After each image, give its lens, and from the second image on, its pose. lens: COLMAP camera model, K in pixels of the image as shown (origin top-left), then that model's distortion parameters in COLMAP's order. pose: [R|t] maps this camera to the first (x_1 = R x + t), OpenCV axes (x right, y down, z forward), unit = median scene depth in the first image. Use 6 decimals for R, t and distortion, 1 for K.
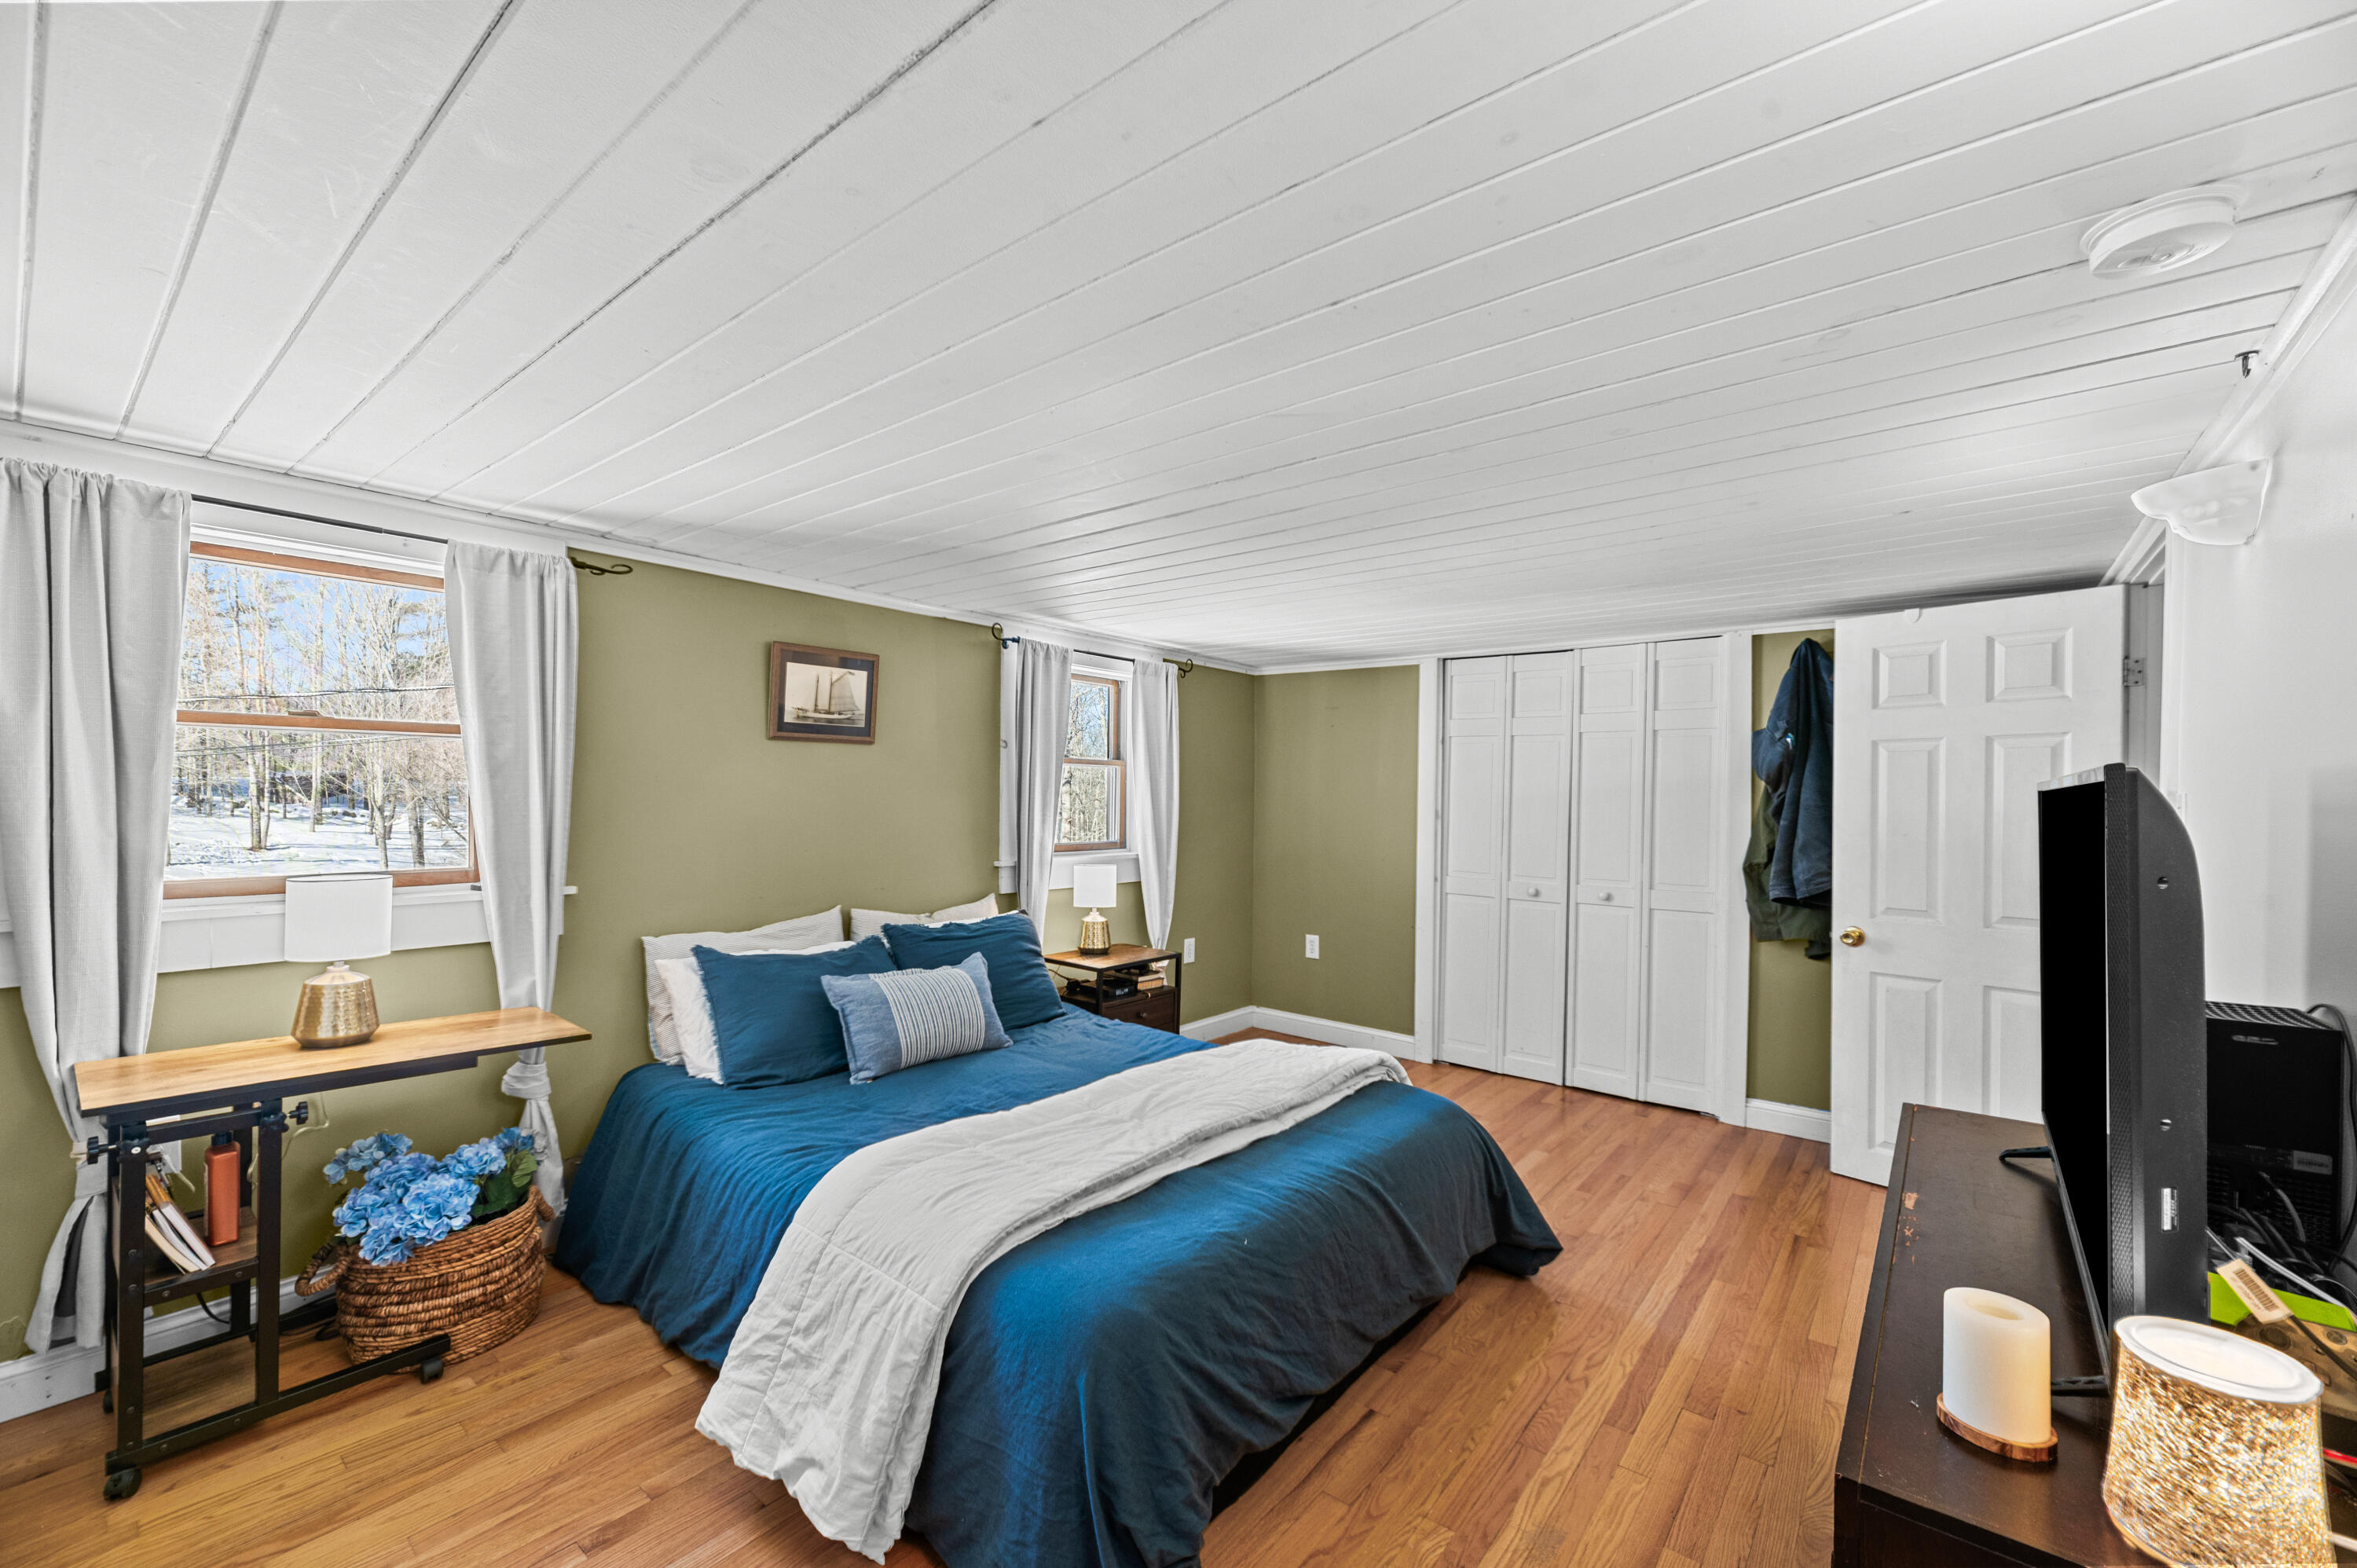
lens RADIAL K [[956.9, 0, 1180.6], [0, 956.9, 803.2], [0, 0, 1]] dist [0.001560, 0.000514]
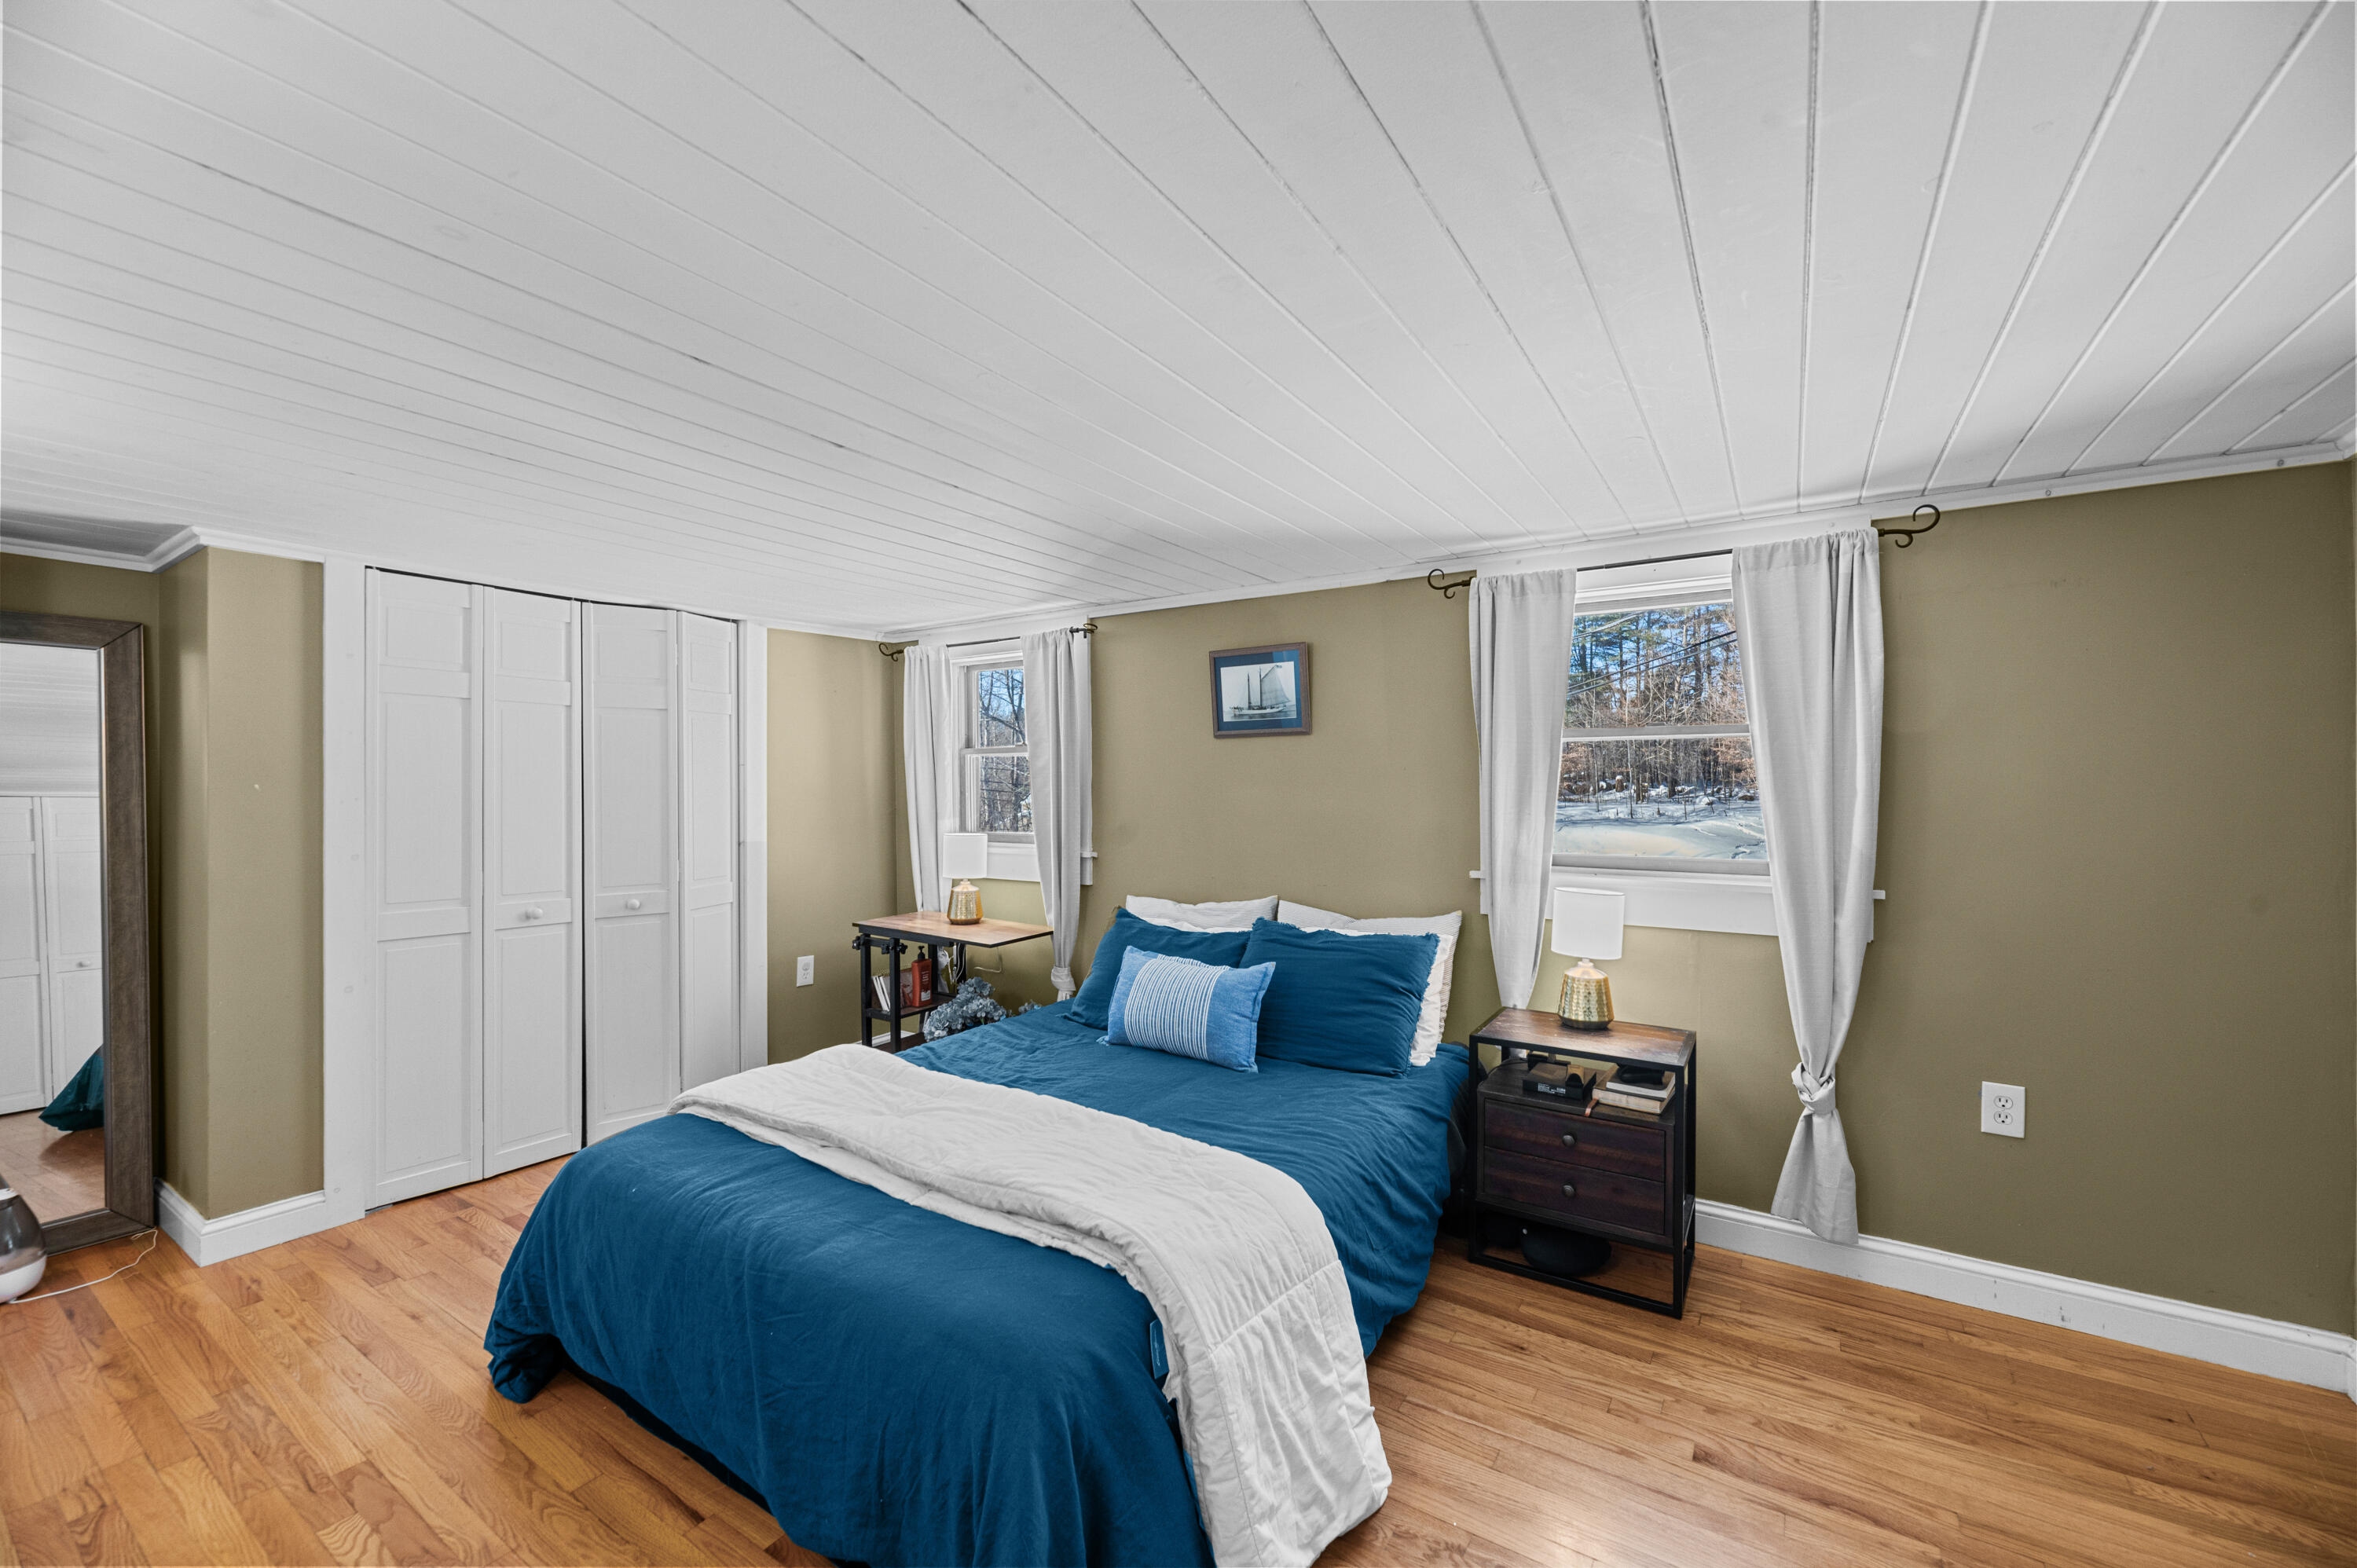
lens RADIAL K [[956.9, 0, 1169.8], [0, 956.9, 781.9], [0, 0, 1]] dist [0.001560, 0.000514]
pose [[0.089050, -0.012899, -0.995944, 0.663215], [-0.004531, 0.999901, -0.013356, 0.000005], [0.996017, 0.005702, 0.088983, 0.817752]]
